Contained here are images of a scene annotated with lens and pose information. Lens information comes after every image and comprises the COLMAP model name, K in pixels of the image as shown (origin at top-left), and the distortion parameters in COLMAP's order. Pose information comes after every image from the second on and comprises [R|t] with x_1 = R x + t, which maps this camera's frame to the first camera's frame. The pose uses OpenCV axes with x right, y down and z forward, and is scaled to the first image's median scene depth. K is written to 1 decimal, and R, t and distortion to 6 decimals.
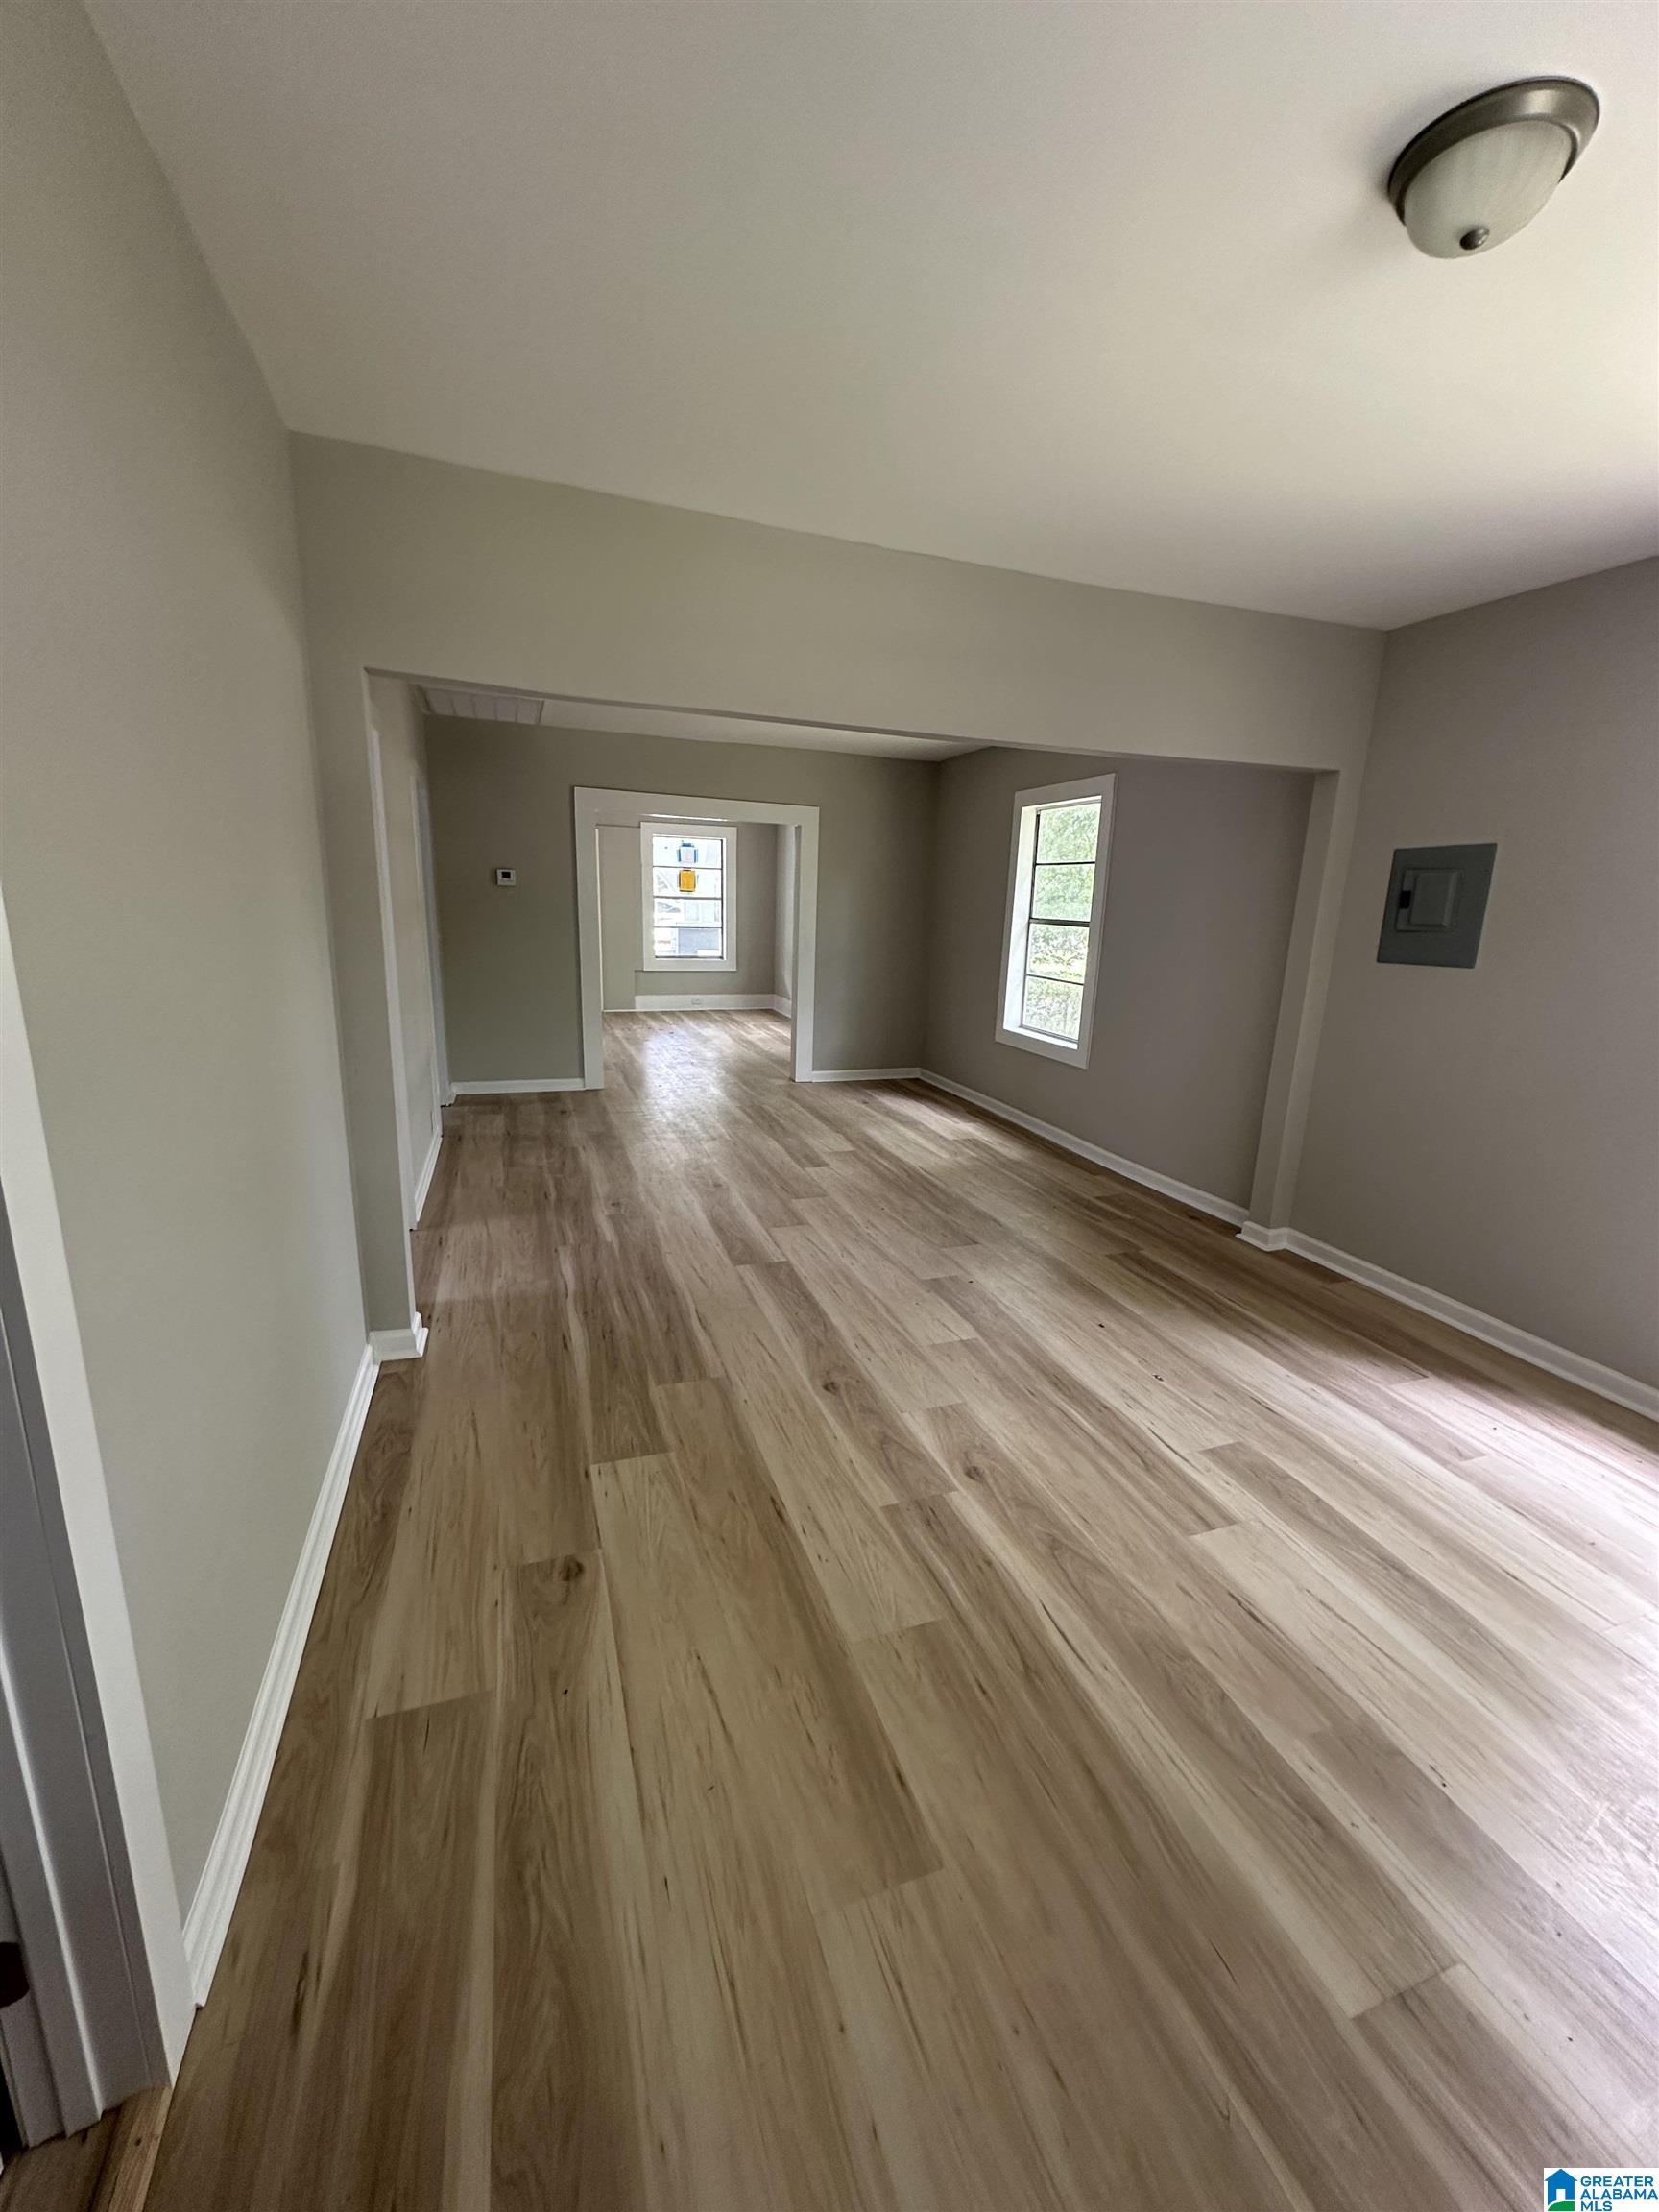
lens RADIAL K [[879.8, 0, 829.5], [0, 879.8, 1106.0], [0, 0, 1]] dist [-0.002334, 0.000372]
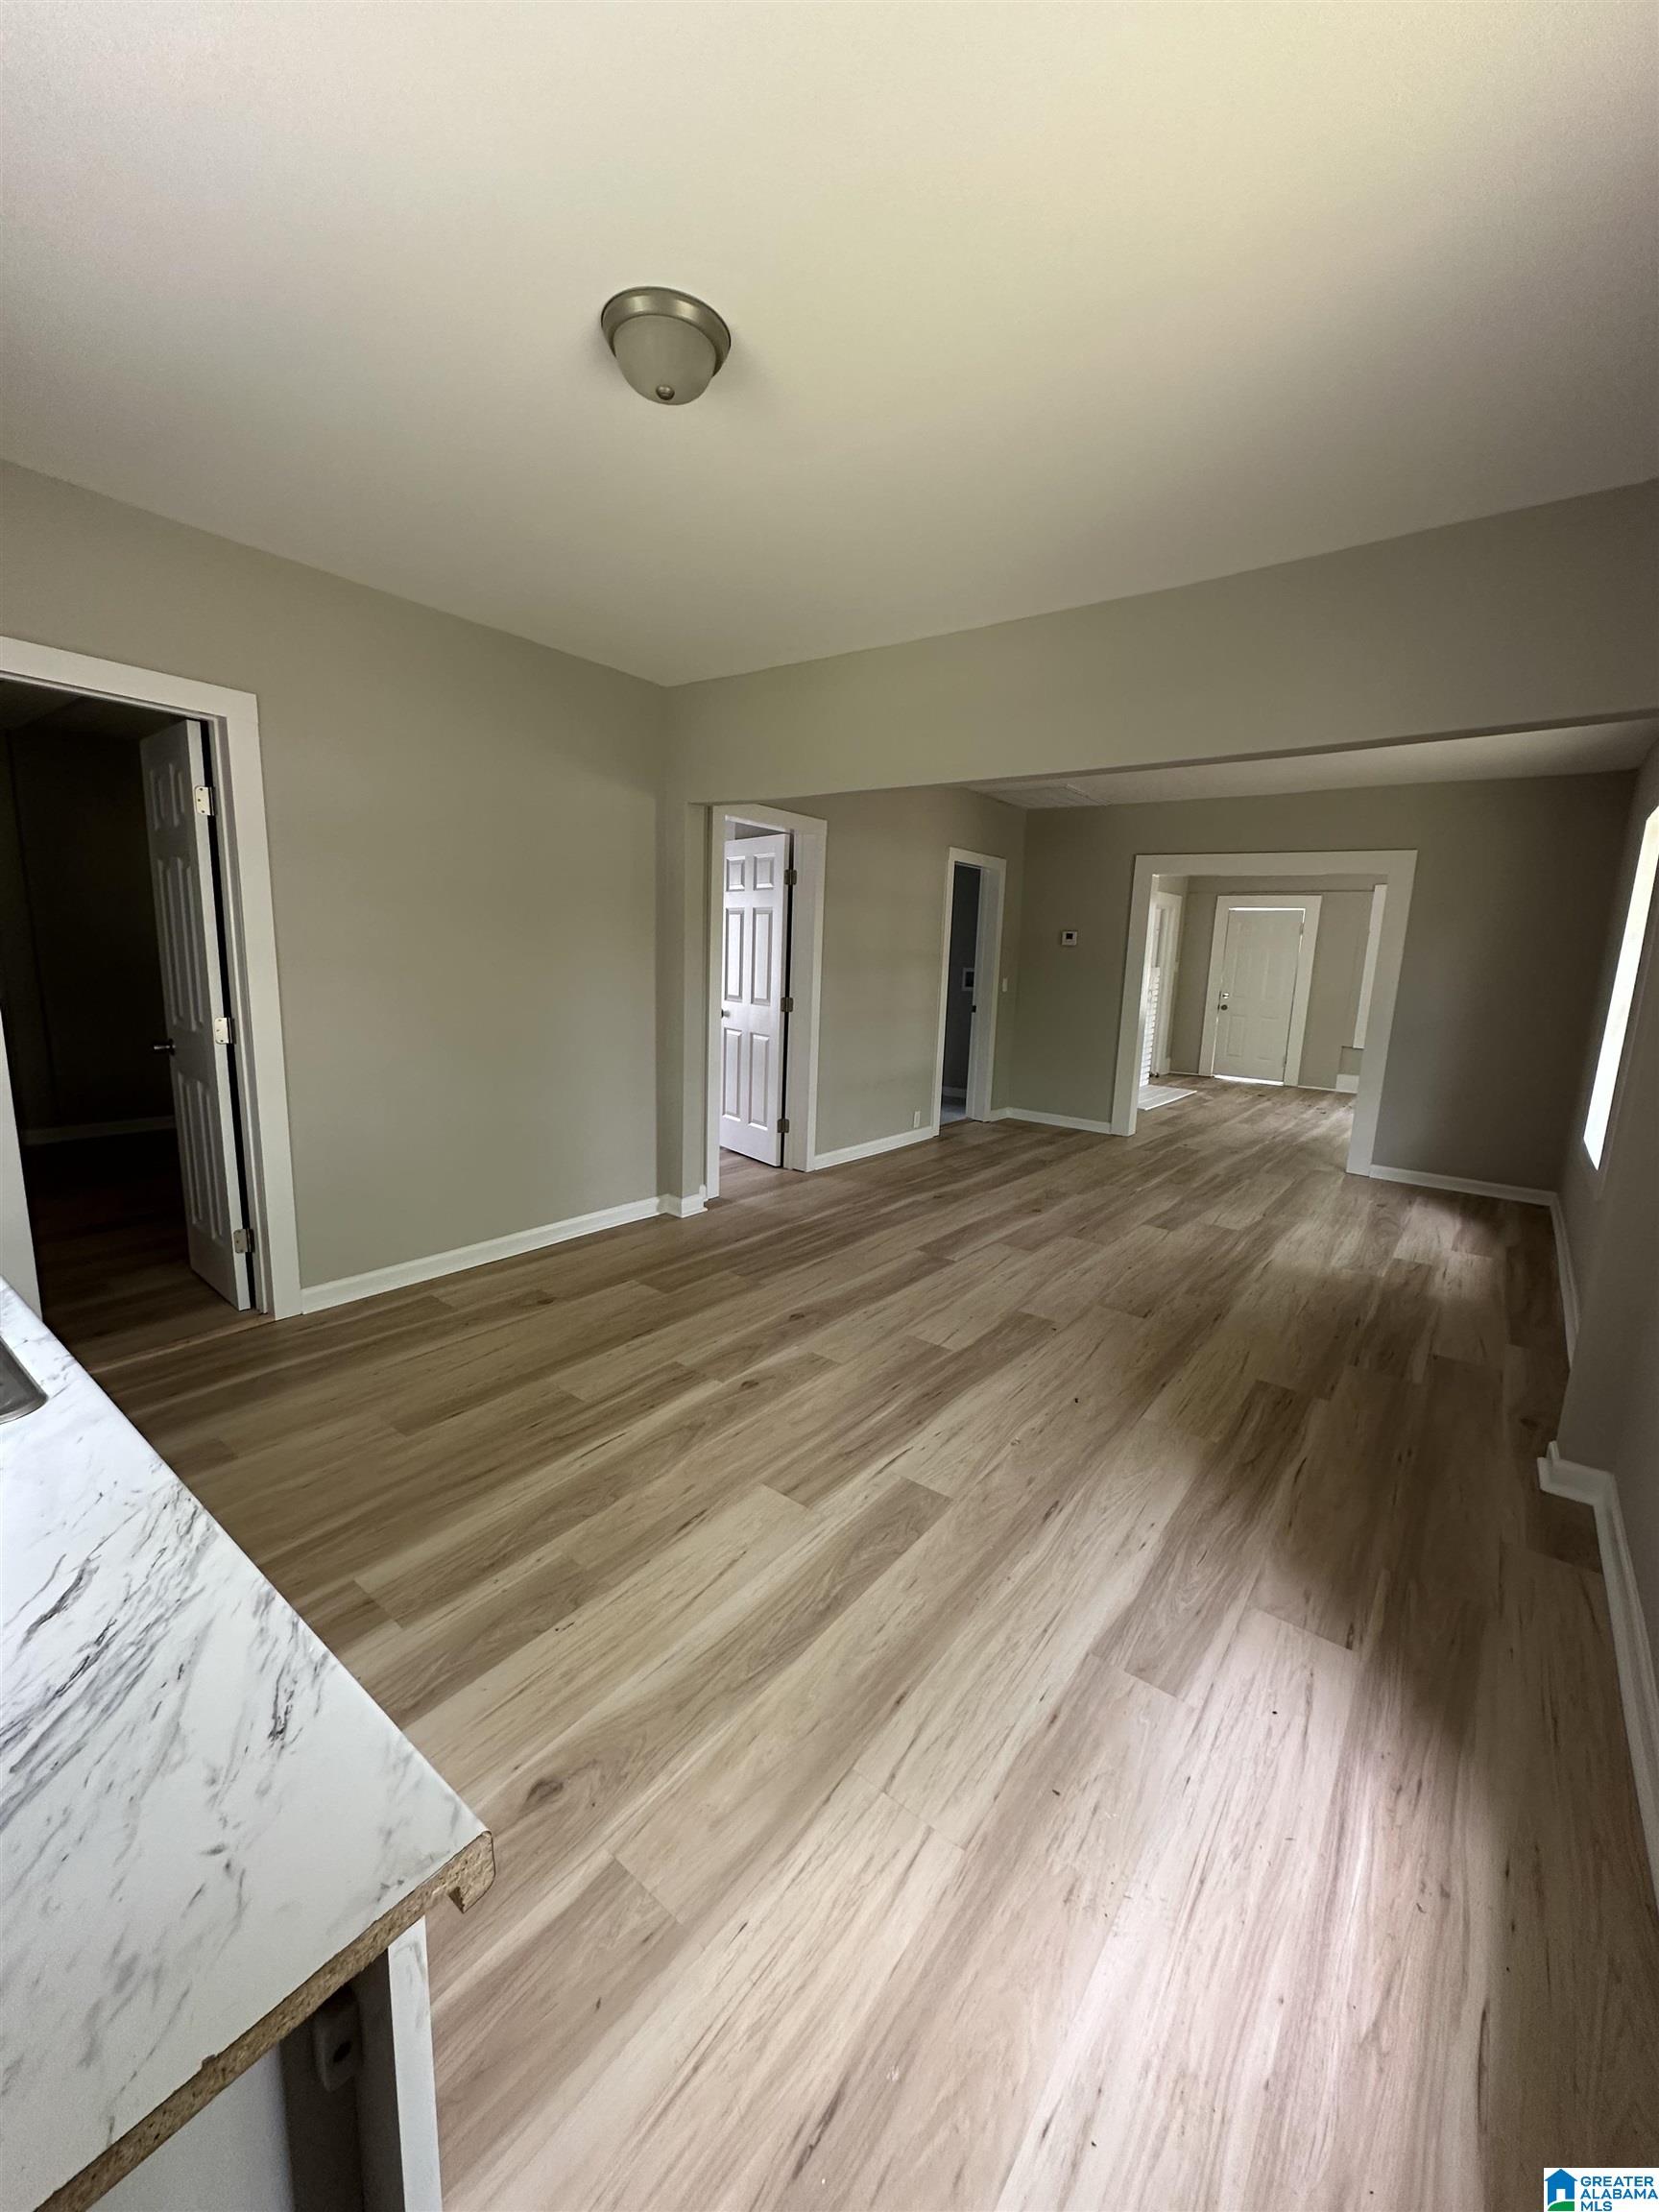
lens RADIAL K [[879.8, 0, 829.5], [0, 879.8, 1106.0], [0, 0, 1]] dist [-0.002334, 0.000372]
pose [[0.542198, 0.137057, -0.828997, 0.850371], [-0.213399, 0.976719, 0.021909, -0.005107], [0.812700, 0.165028, 0.558824, 0.252423]]
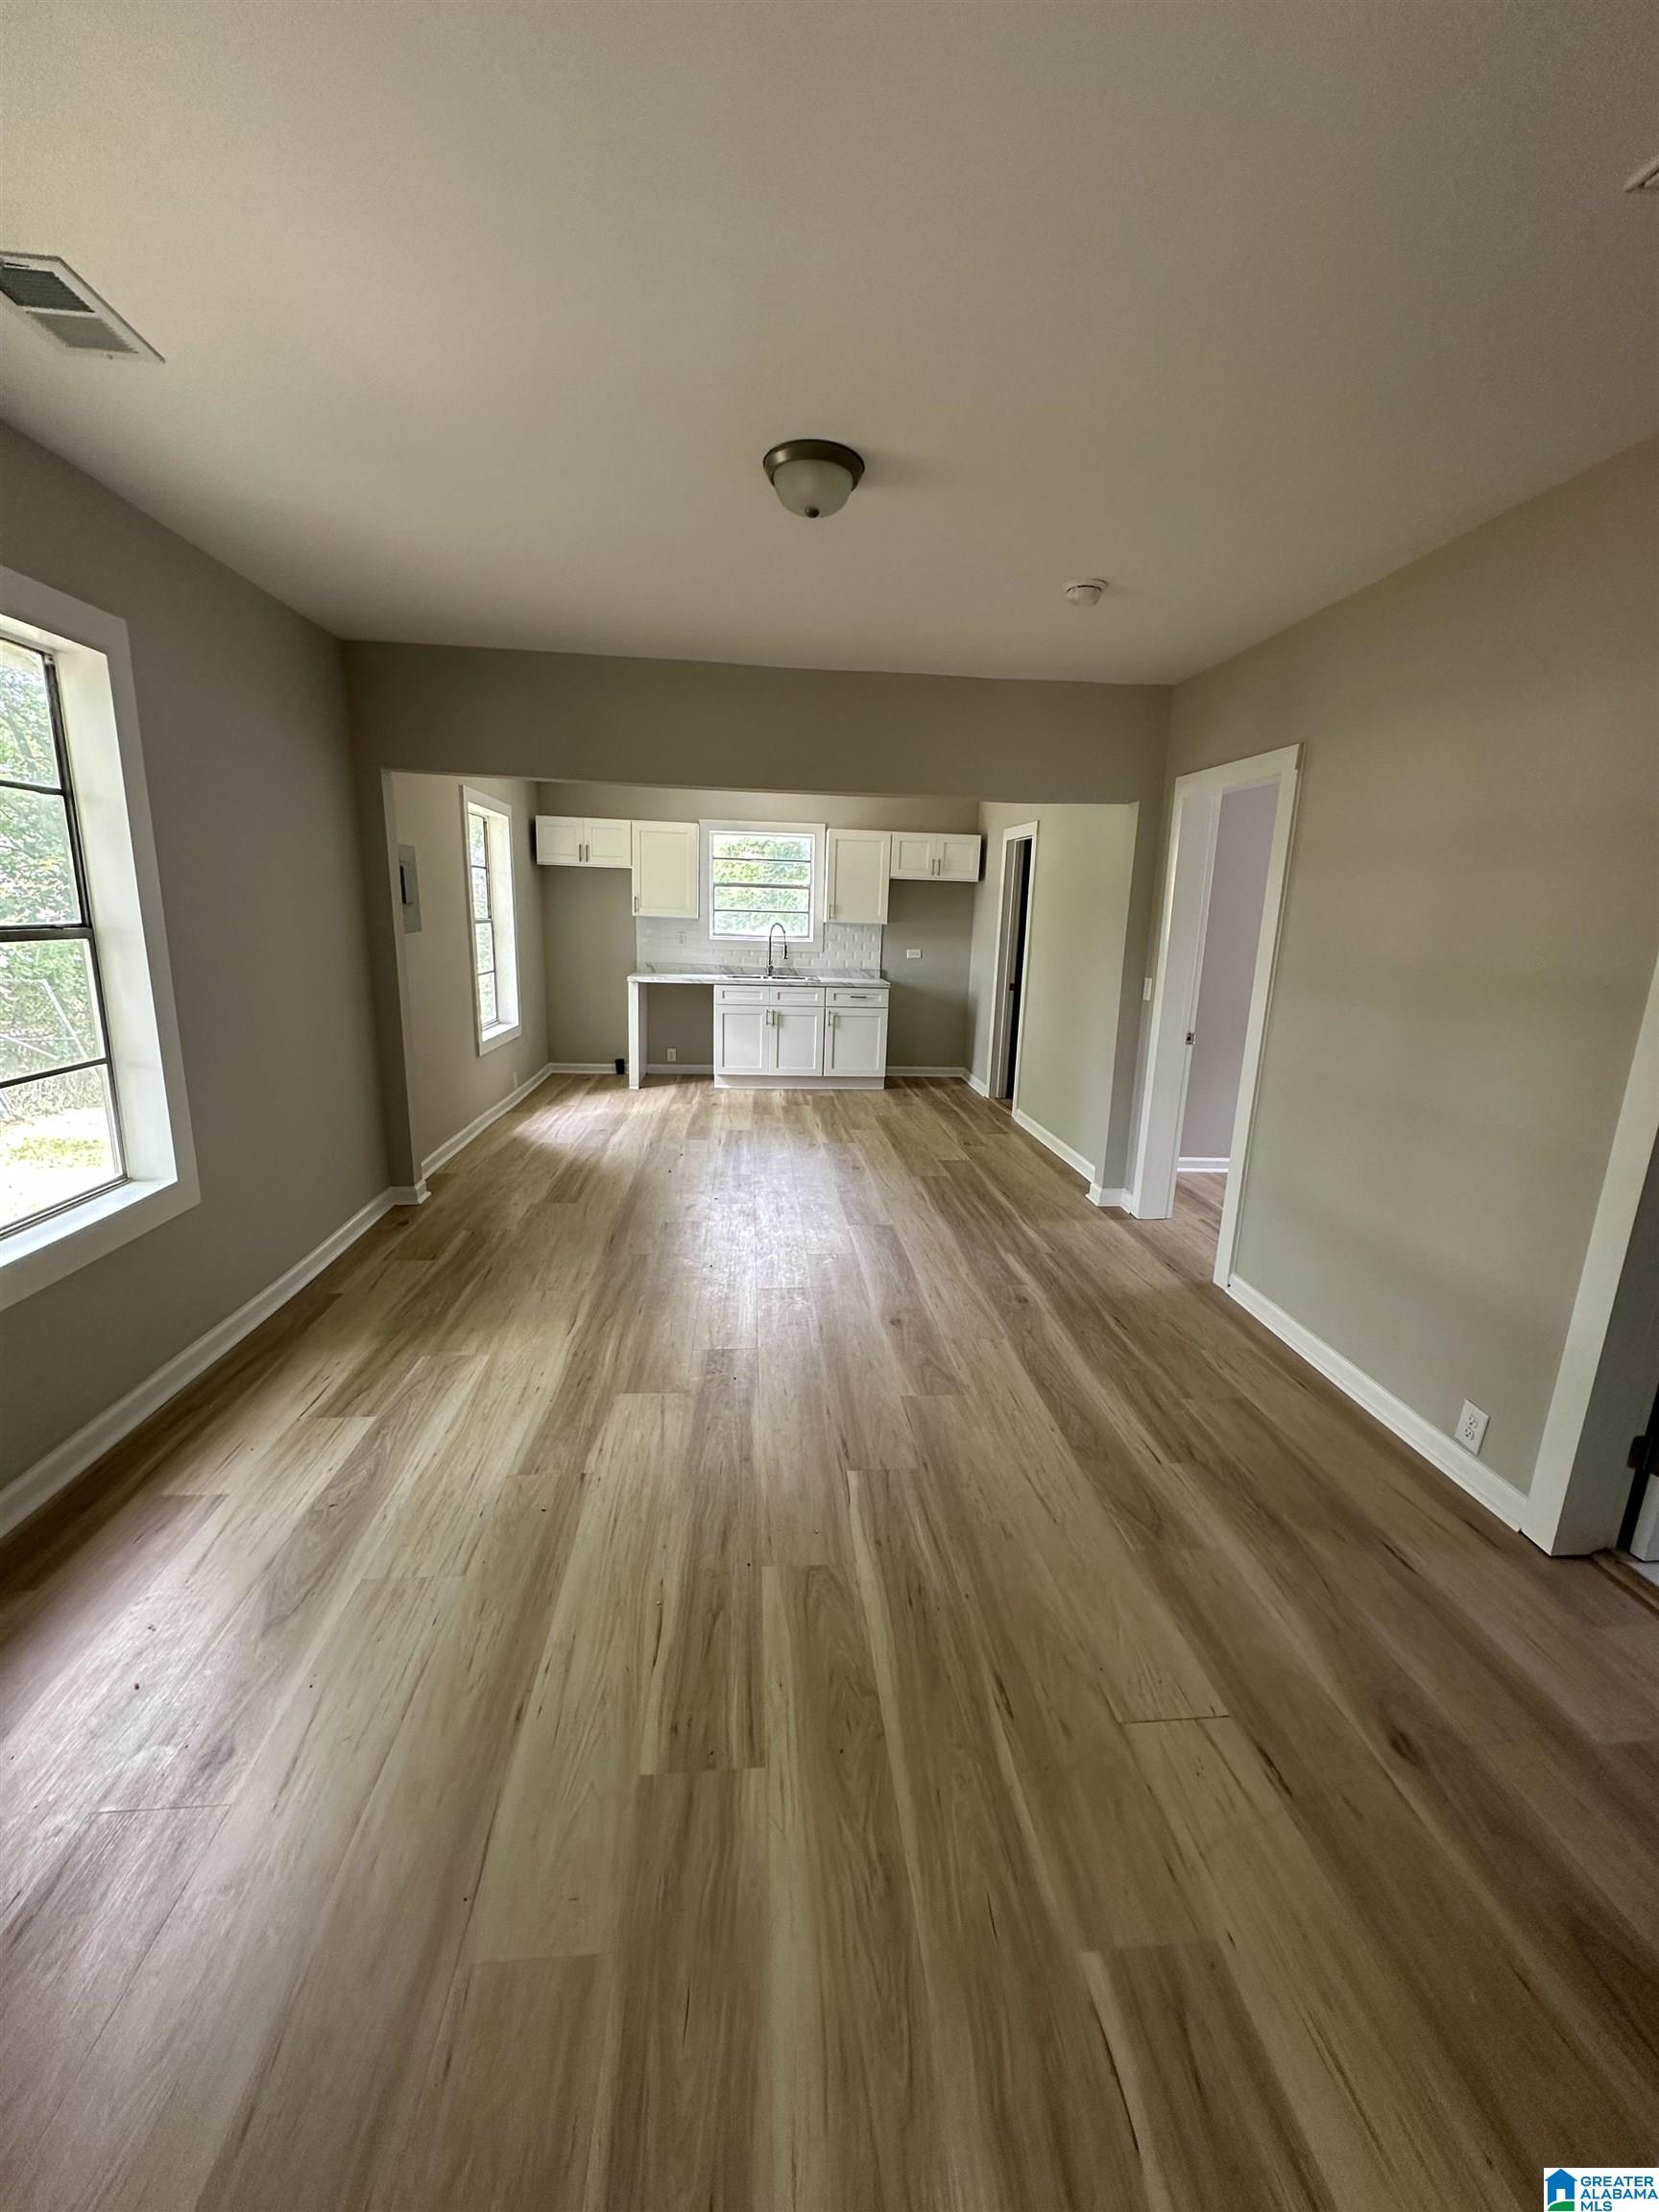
lens RADIAL K [[879.8, 0, 829.5], [0, 879.8, 1106.0], [0, 0, 1]] dist [-0.002334, 0.000372]
pose [[-0.966183, -0.115765, 0.230410, -0.310111], [-0.002618, 0.897915, 0.440161, -0.539255], [-0.257844, 0.424673, -0.867853, 2.200587]]
